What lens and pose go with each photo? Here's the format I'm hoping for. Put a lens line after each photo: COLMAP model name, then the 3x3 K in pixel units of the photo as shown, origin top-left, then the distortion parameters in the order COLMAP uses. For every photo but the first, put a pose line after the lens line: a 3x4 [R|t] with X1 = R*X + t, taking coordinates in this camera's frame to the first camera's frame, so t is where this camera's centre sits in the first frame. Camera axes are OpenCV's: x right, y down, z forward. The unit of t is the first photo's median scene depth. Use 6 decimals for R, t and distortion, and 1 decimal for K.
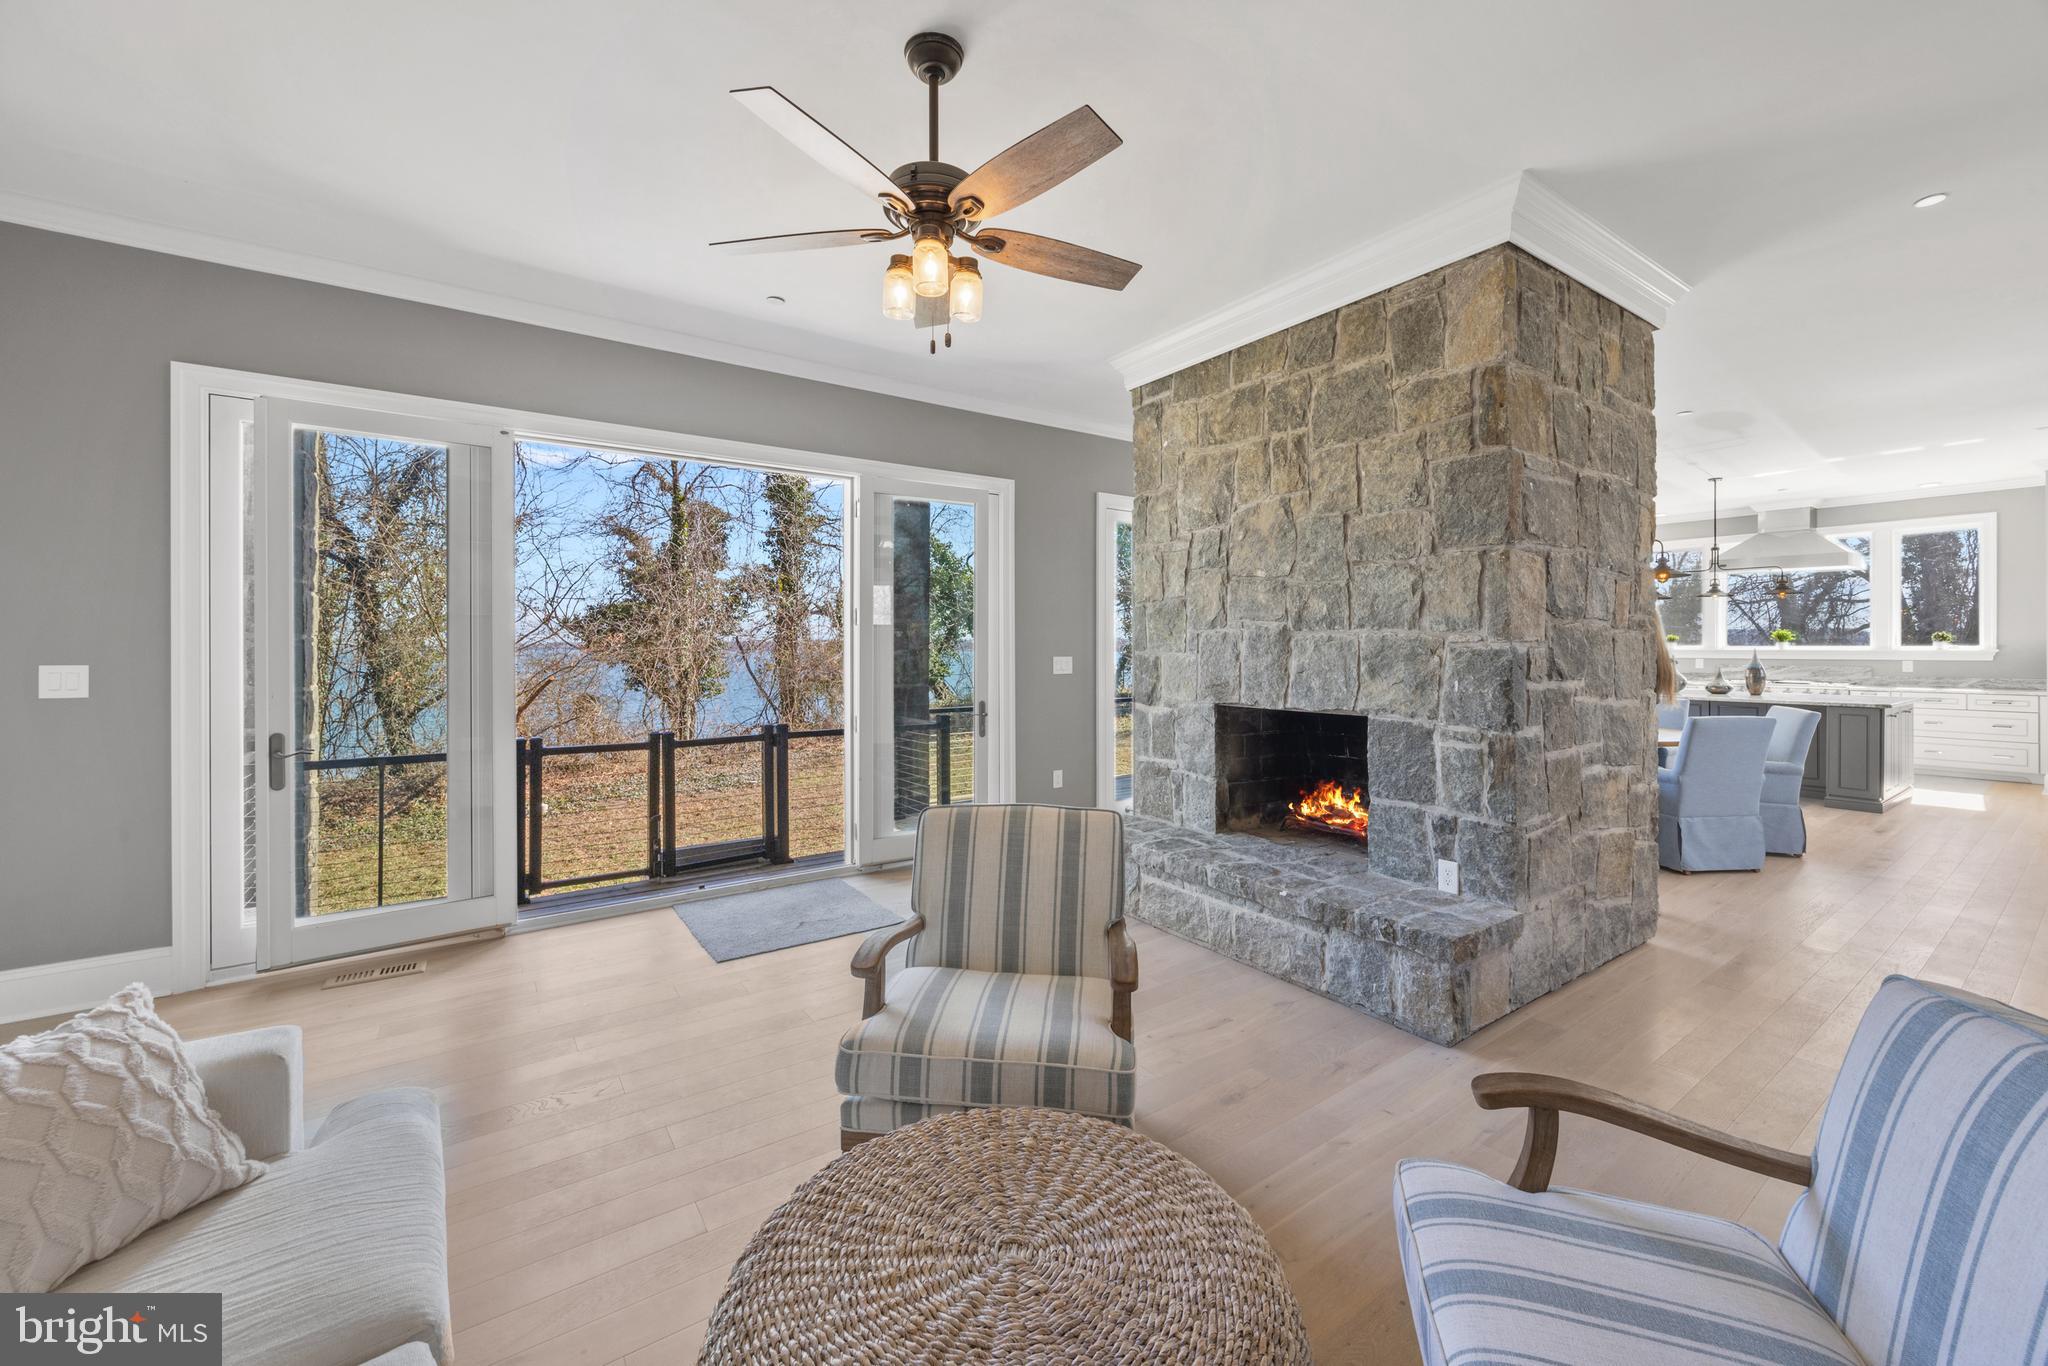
lens RADIAL K [[787.9, 0, 1045.6], [0, 787.9, 653.9], [0, 0, 1]] dist [-0.004862, 0.000410]
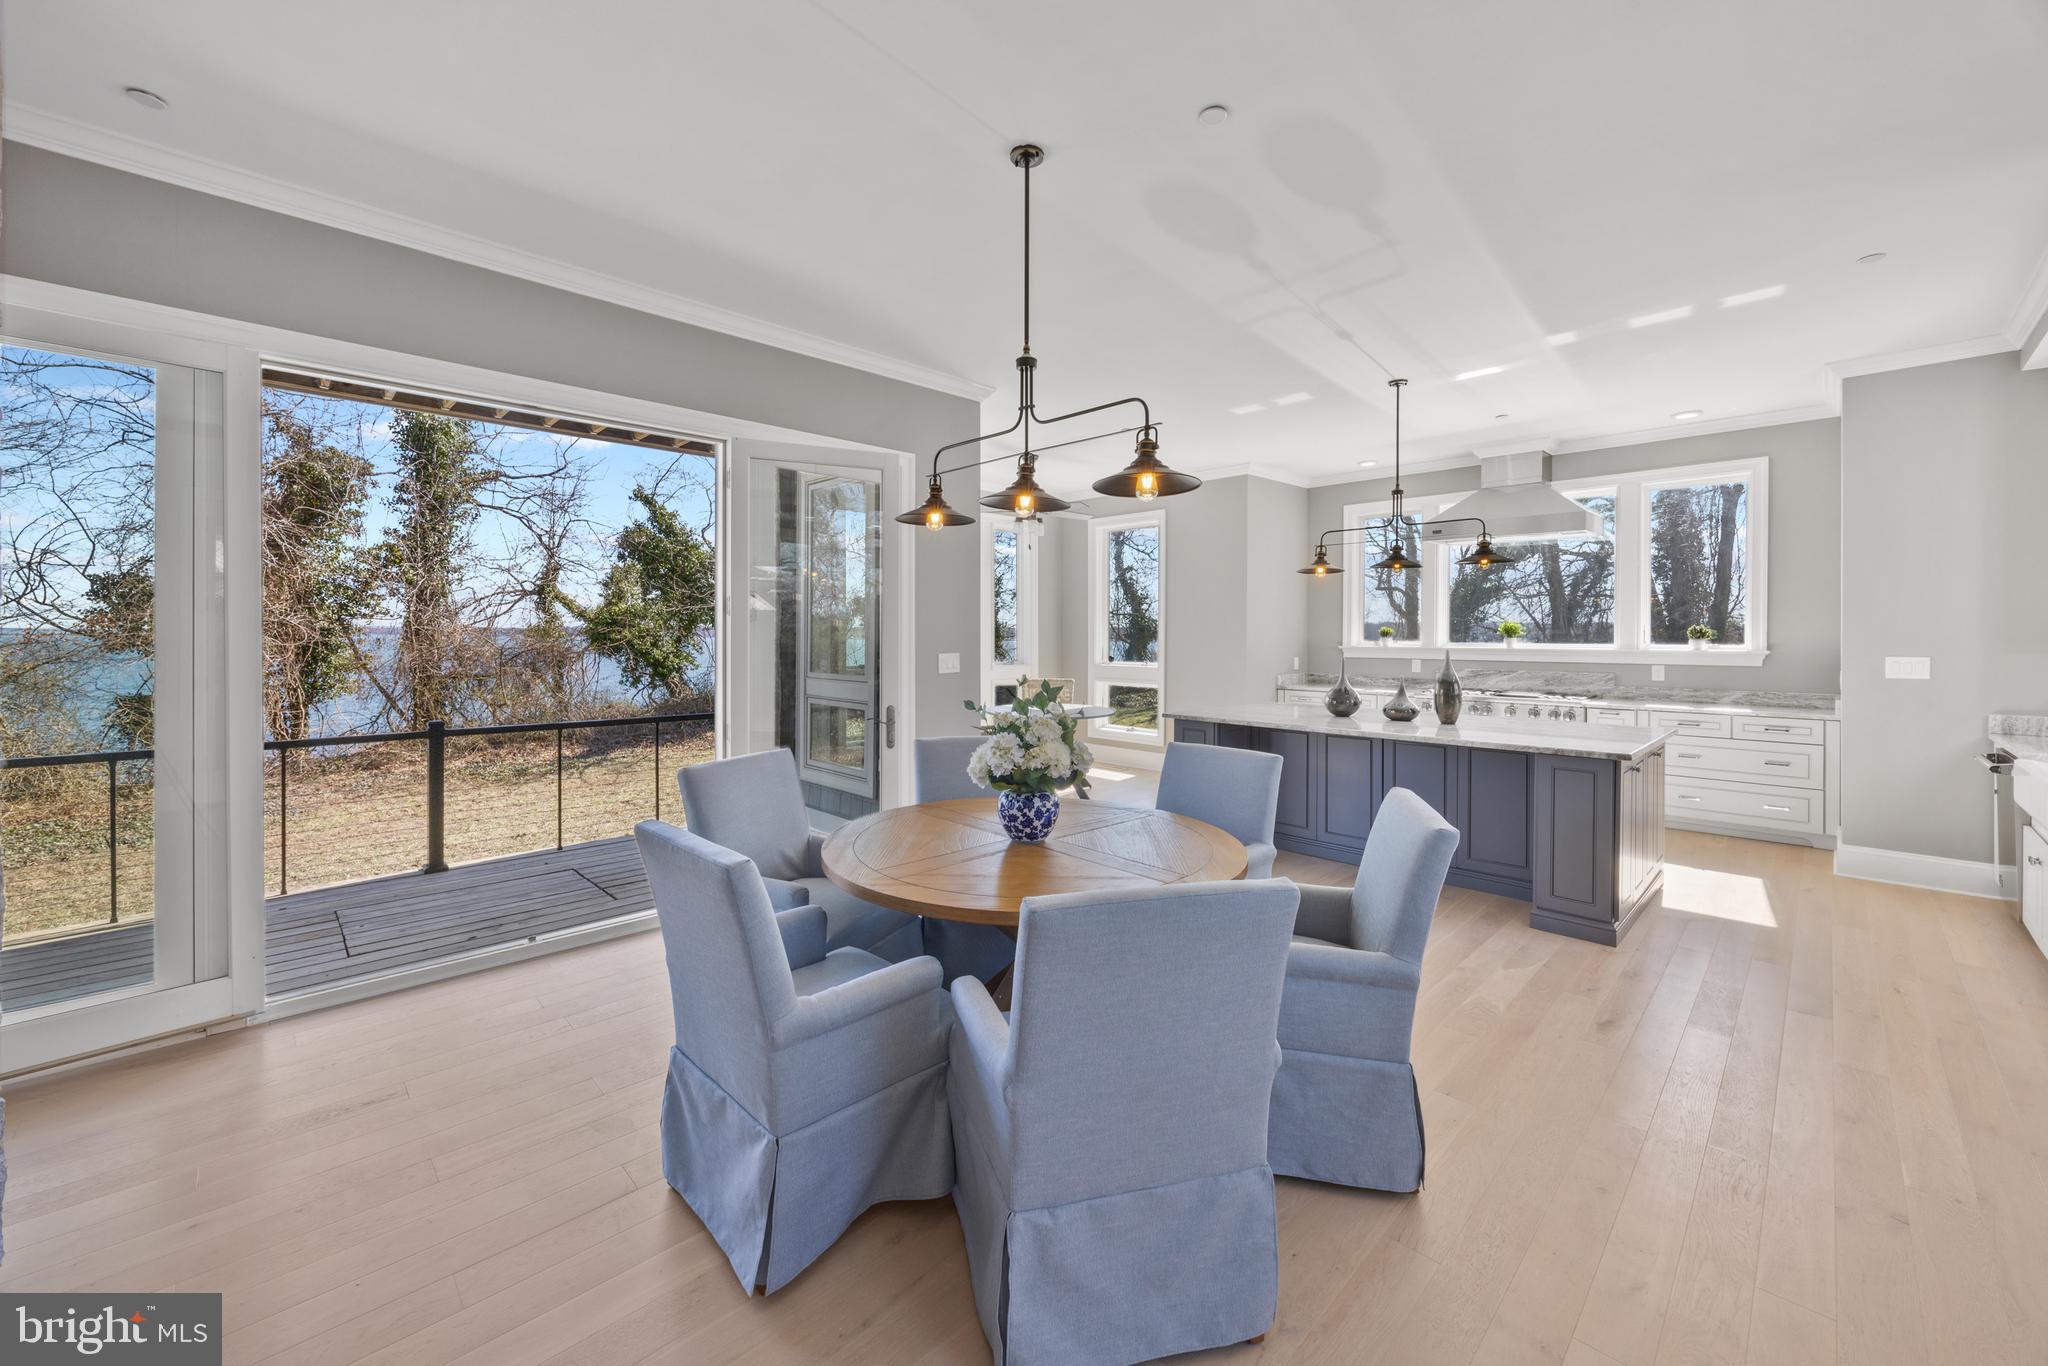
lens RADIAL K [[787.9, 0, 1024.1], [0, 787.9, 642.8], [0, 0, 1]] dist [-0.004862, 0.000410]
pose [[0.988332, 0.005212, 0.152229, 0.393954], [-0.005434, 0.999985, 0.001039, -0.009195], [-0.152221, -0.001854, 0.988345, 0.357082]]
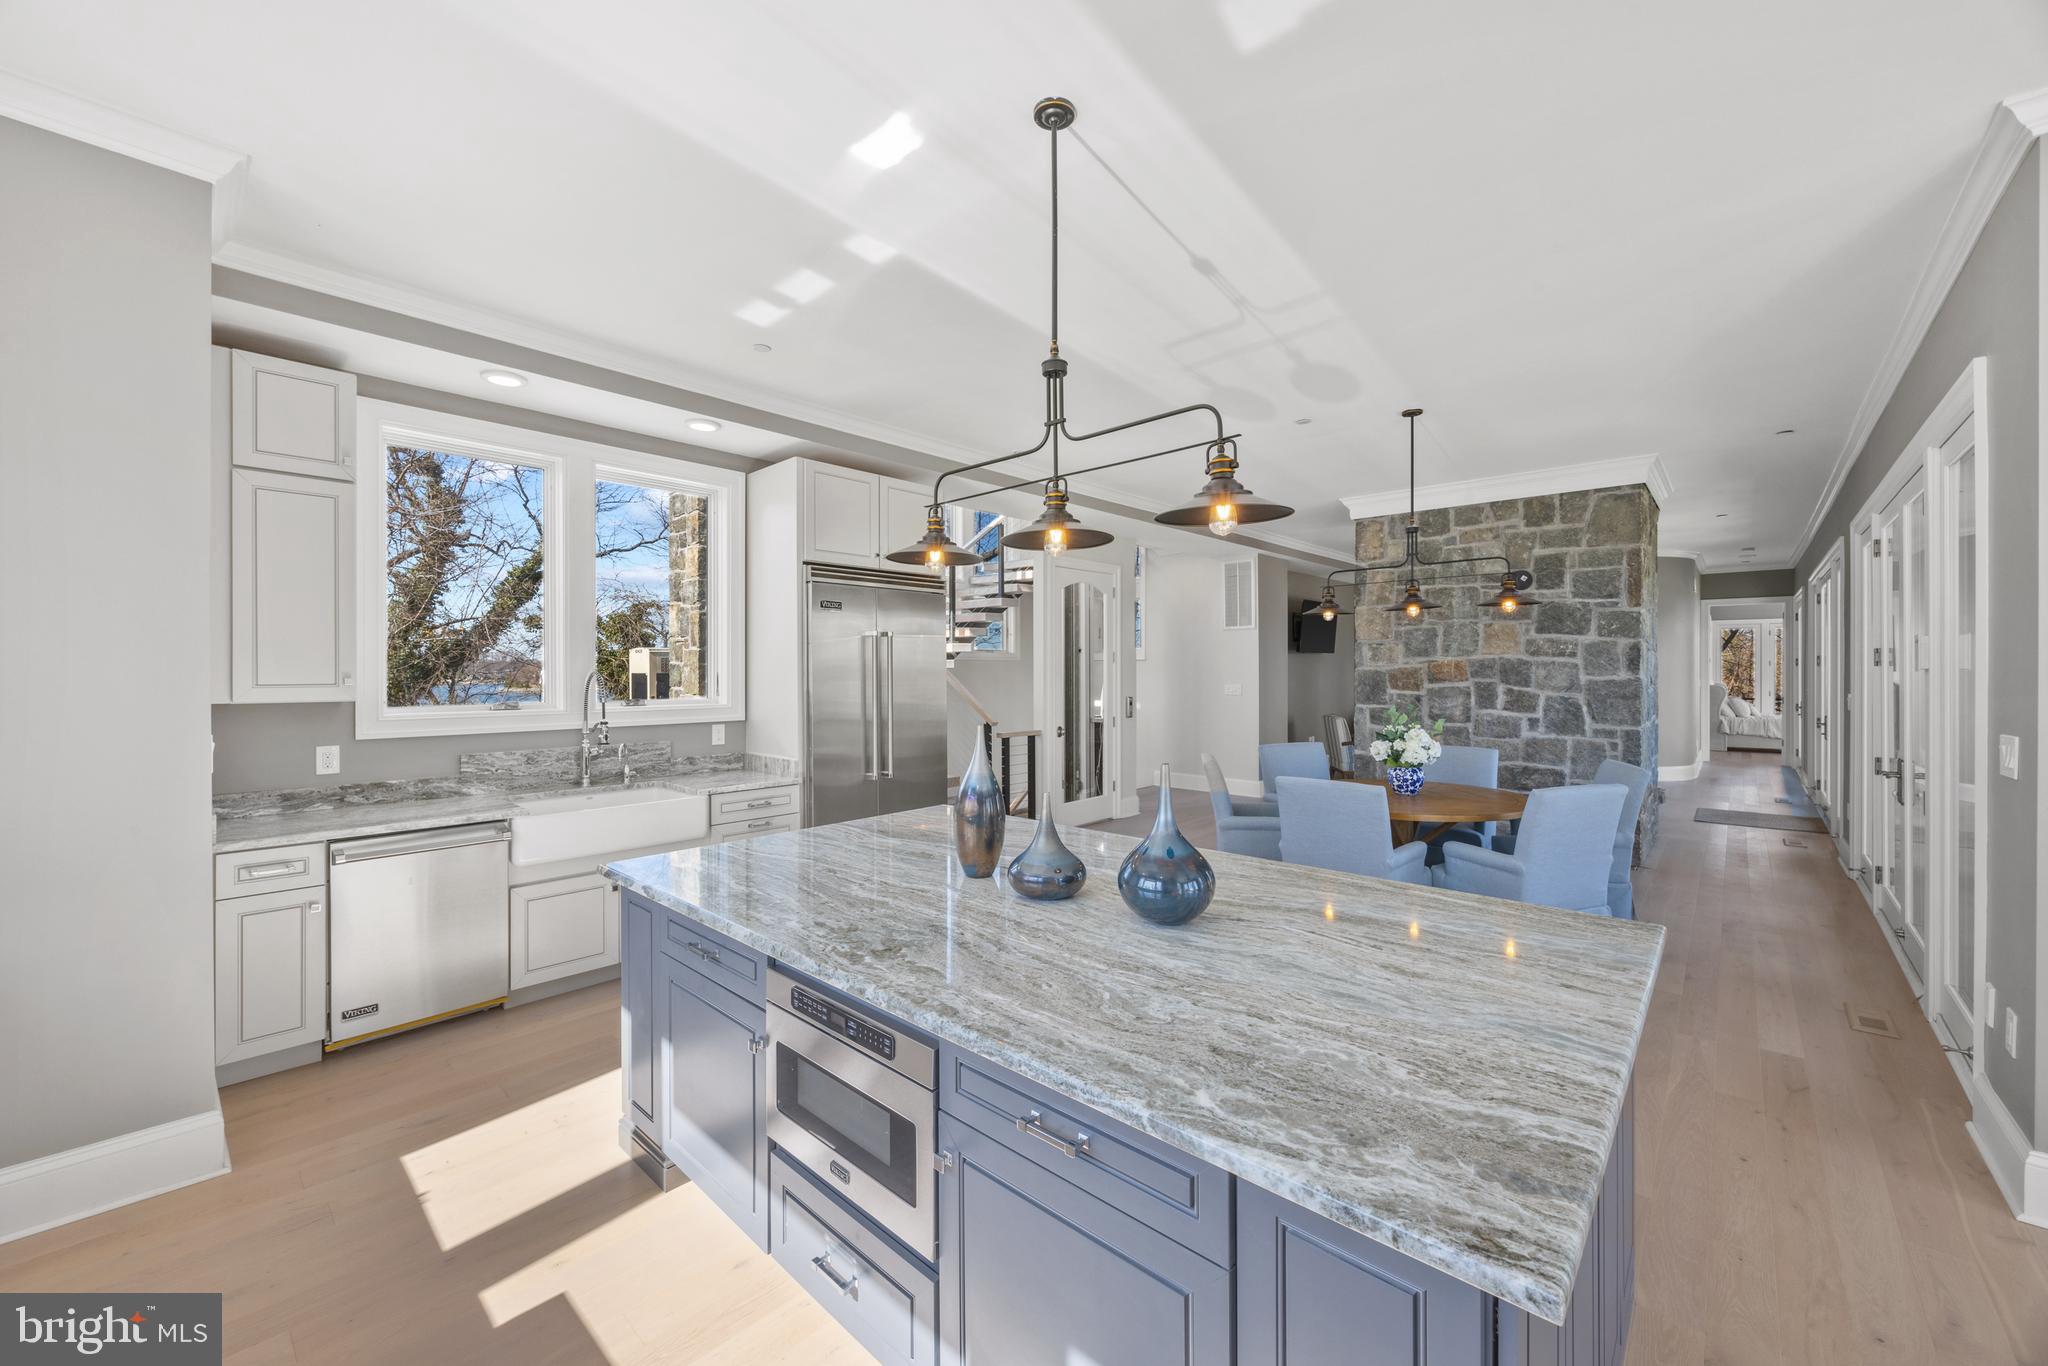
lens RADIAL K [[787.9, 0, 1017.6], [0, 787.9, 674.0], [0, 0, 1]] dist [-0.004862, 0.000410]
pose [[-0.978586, 0.007013, -0.205717, 0.795408], [0.004250, 0.999895, 0.013868, -0.026669], [0.205792, 0.012696, -0.978513, 1.096522]]
